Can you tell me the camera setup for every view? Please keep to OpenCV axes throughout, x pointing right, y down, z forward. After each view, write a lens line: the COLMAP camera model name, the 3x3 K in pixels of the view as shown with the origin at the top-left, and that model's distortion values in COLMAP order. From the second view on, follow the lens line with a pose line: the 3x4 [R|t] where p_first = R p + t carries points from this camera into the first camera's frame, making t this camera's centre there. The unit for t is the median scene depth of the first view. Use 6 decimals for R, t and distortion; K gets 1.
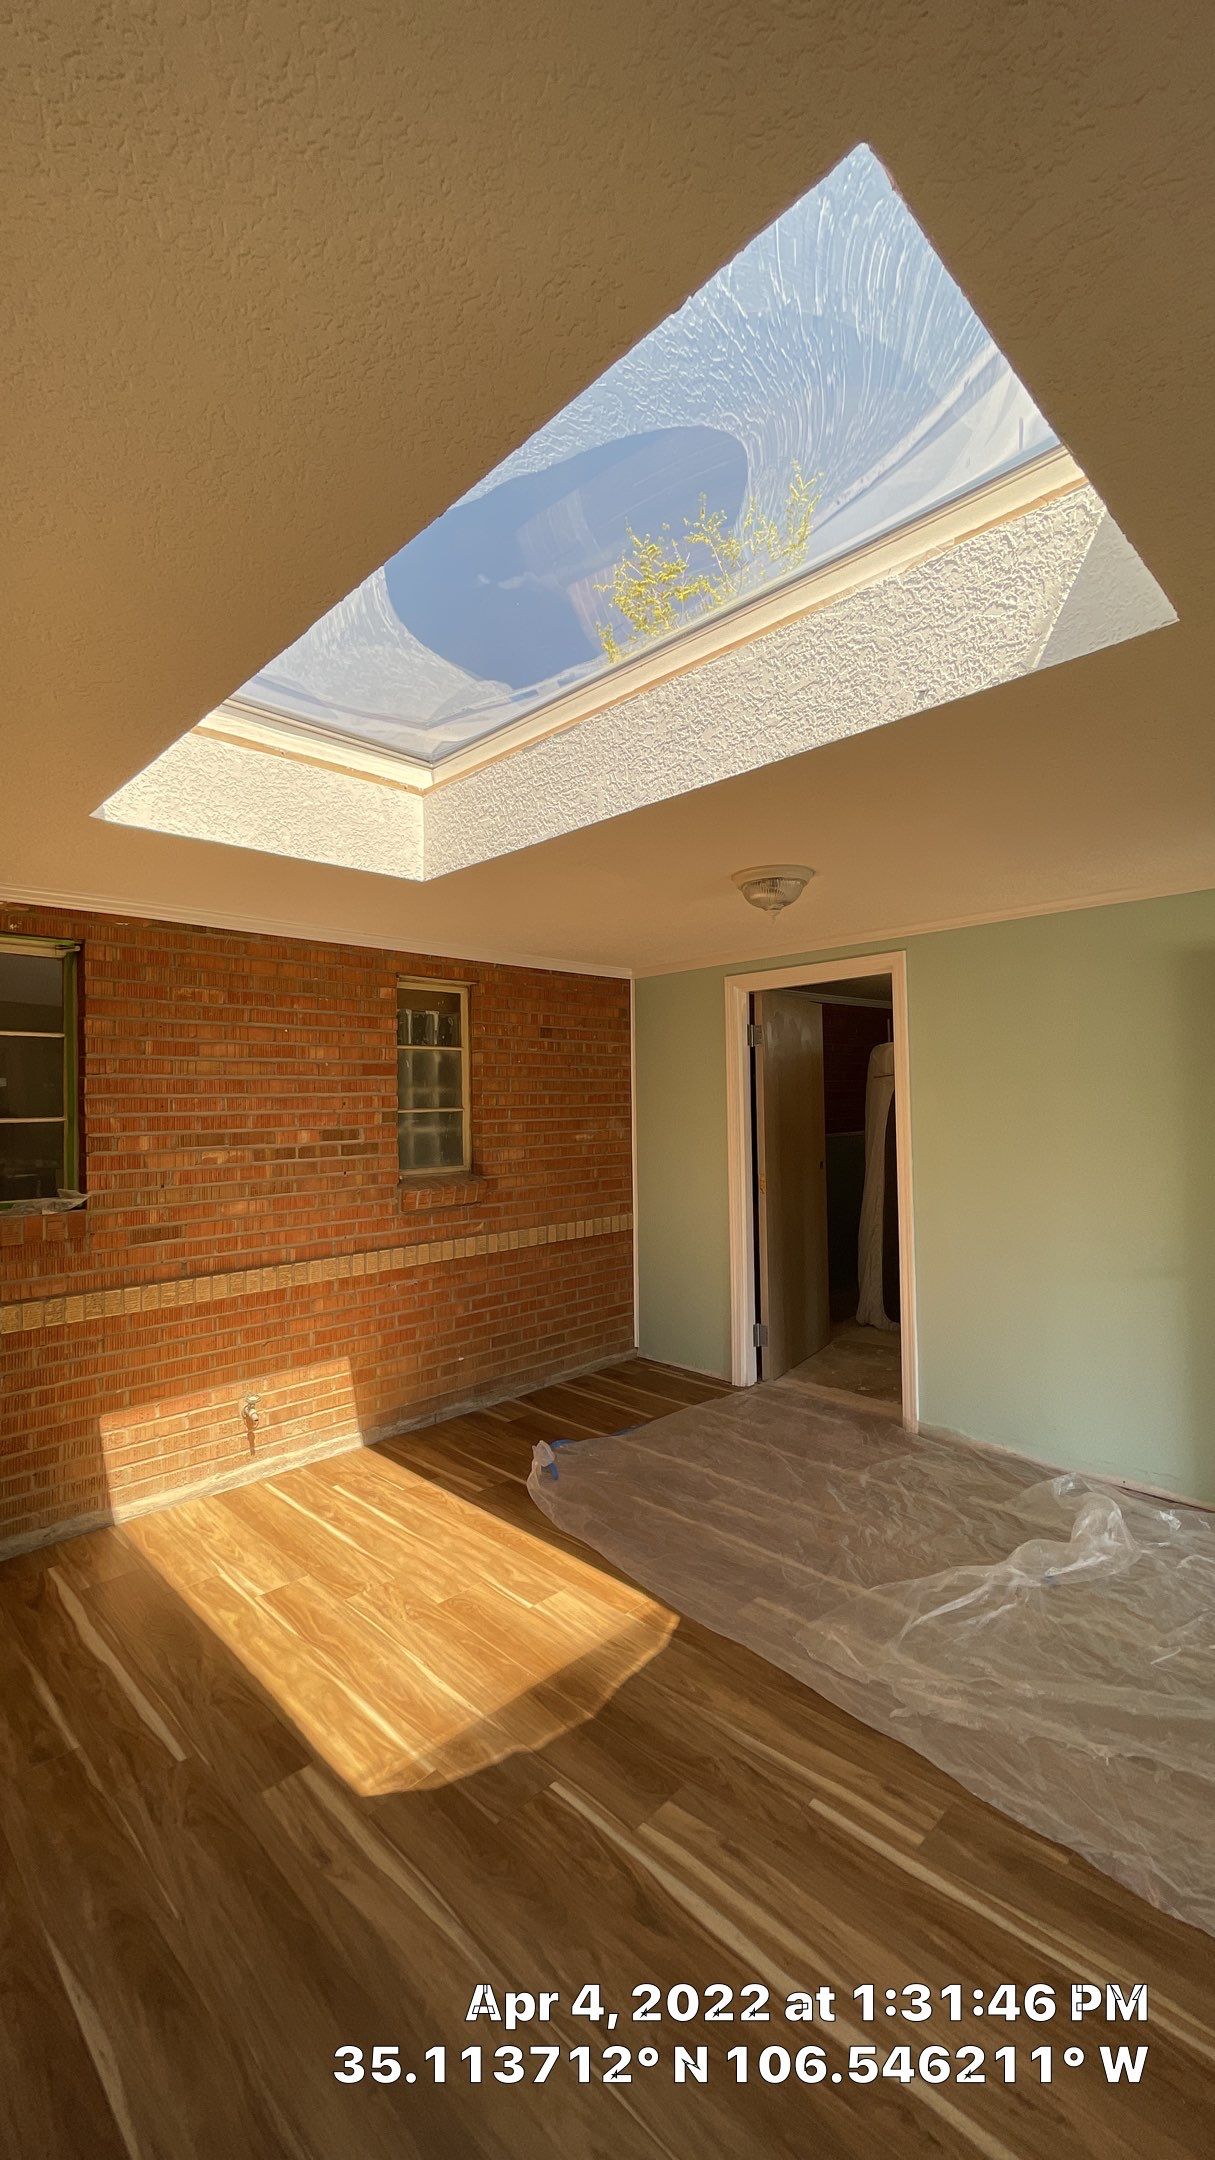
lens RADIAL K [[871.0, 0, 604.9], [0, 871.0, 1089.7], [0, 0, 1]] dist [0.000583, -0.000057]
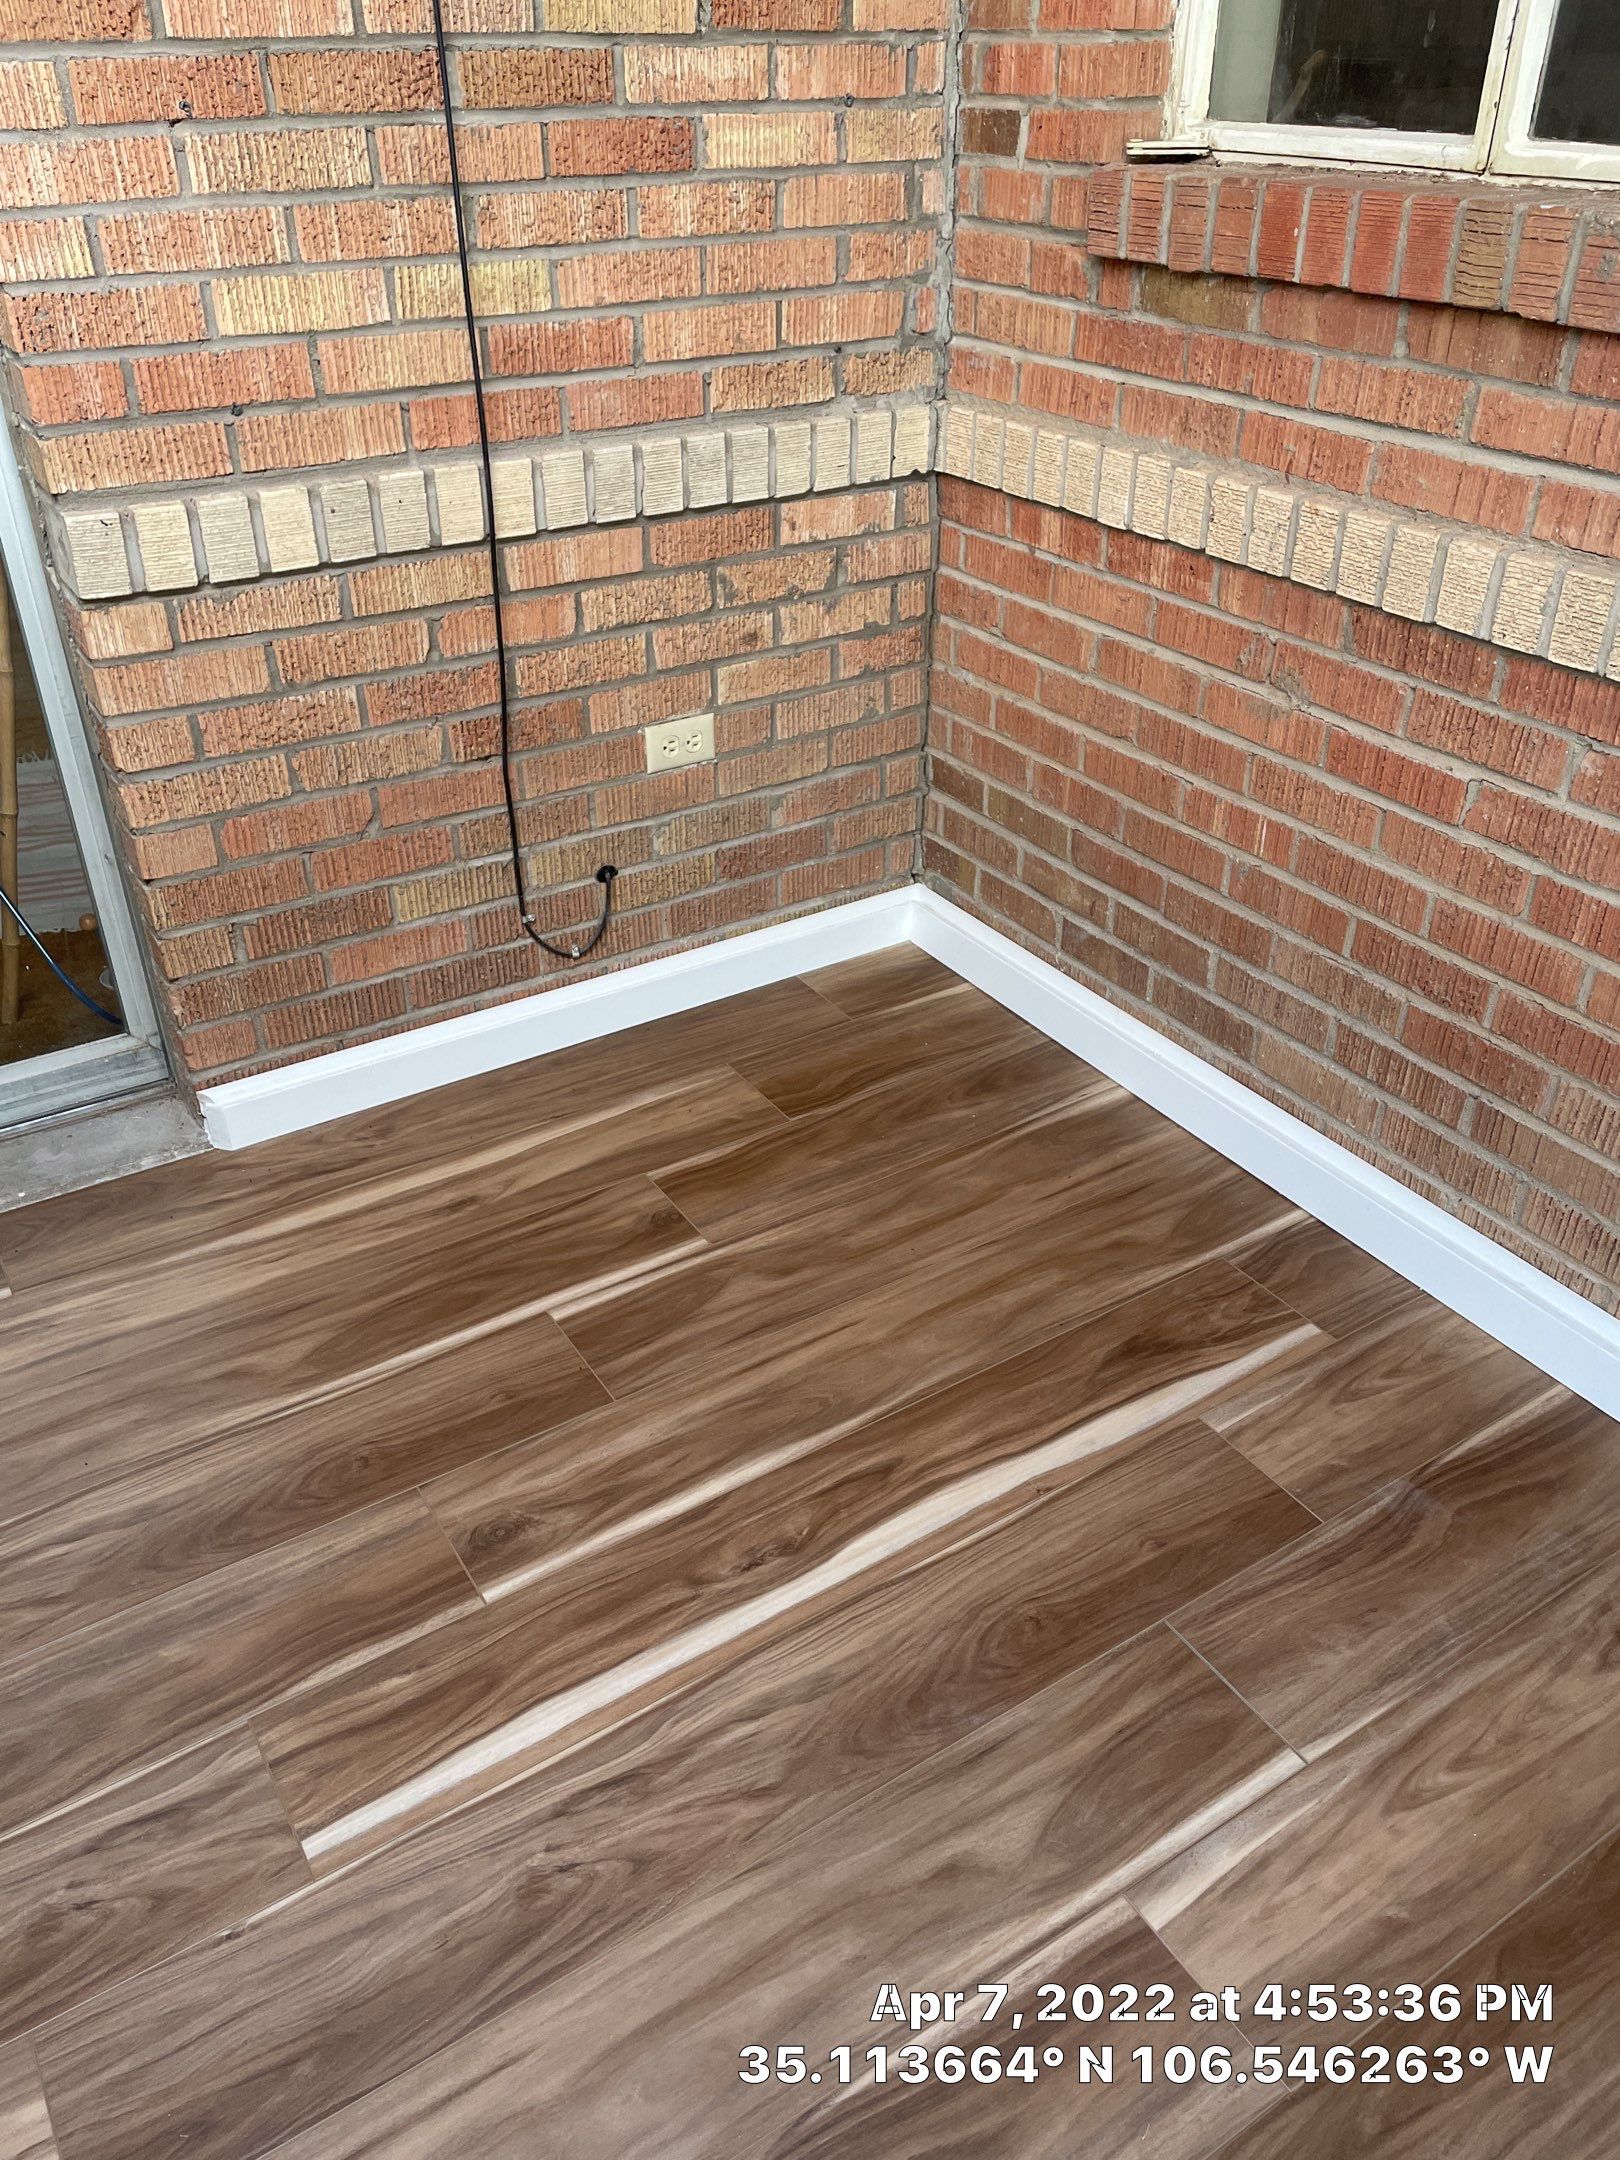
lens RADIAL K [[1628.1, 0, 810.1], [0, 1628.1, 1081.3], [0, 0, 1]] dist [0.045116, -0.030422]
pose [[-0.215654, 0.544252, -0.810730, -0.108261], [0.024800, 0.833051, 0.552639, 0.093787], [0.976155, 0.099073, -0.193148, 0.977009]]
